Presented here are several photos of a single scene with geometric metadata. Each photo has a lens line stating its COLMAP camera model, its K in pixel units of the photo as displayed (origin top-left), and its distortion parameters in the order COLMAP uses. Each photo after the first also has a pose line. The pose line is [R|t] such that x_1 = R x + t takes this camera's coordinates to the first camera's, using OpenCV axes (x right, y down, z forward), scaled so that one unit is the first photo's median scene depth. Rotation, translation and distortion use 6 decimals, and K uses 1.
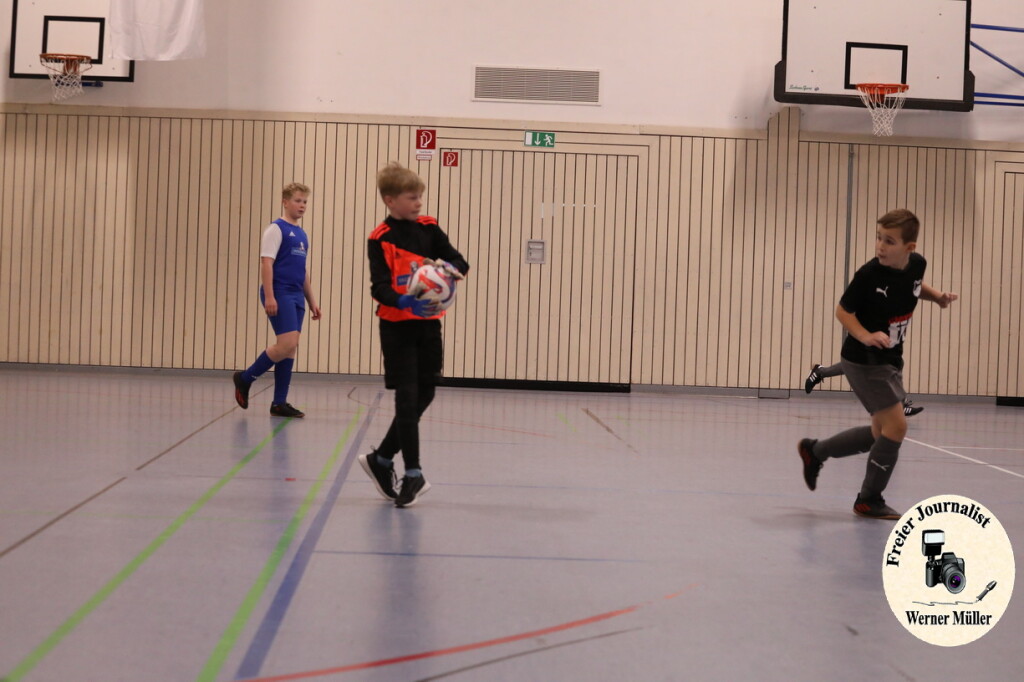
lens RADIAL K [[2239.5, 0, 512.0], [0, 2239.5, 341.0], [0, 0, 1]] dist [-0.217265, -0.227497]
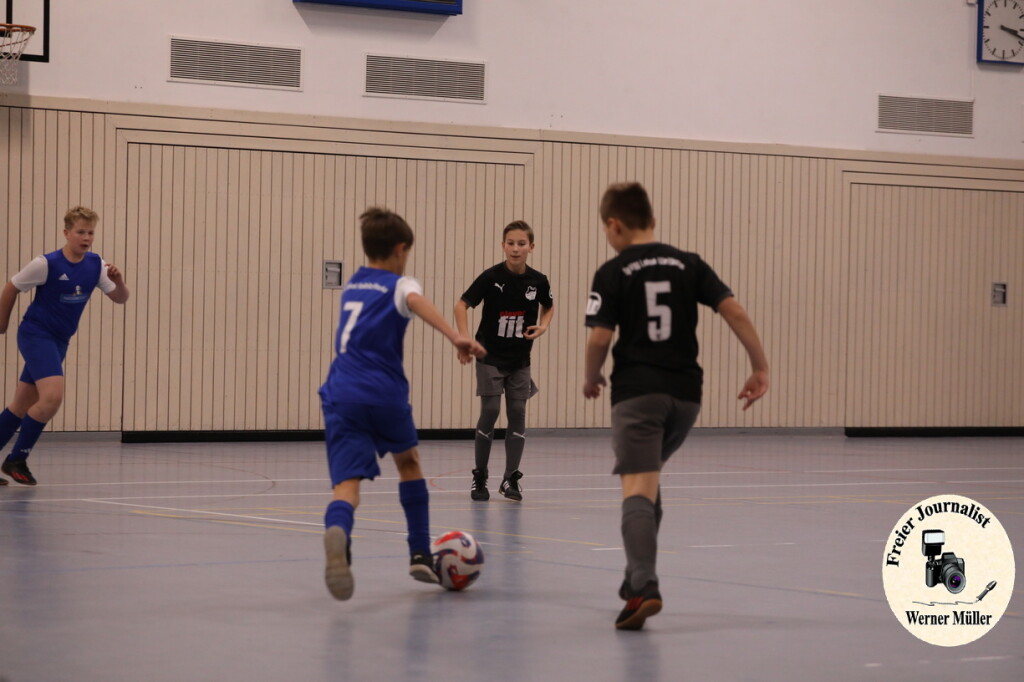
lens RADIAL K [[3287.3, 0, 512.0], [0, 3287.3, 341.0], [0, 0, 1]] dist [0.219472, 1.006536]
pose [[0.811503, -0.023486, 0.583876, -0.569807], [0.023807, 0.999691, 0.007123, -0.019665], [-0.583863, 0.008120, 0.811812, -0.022094]]
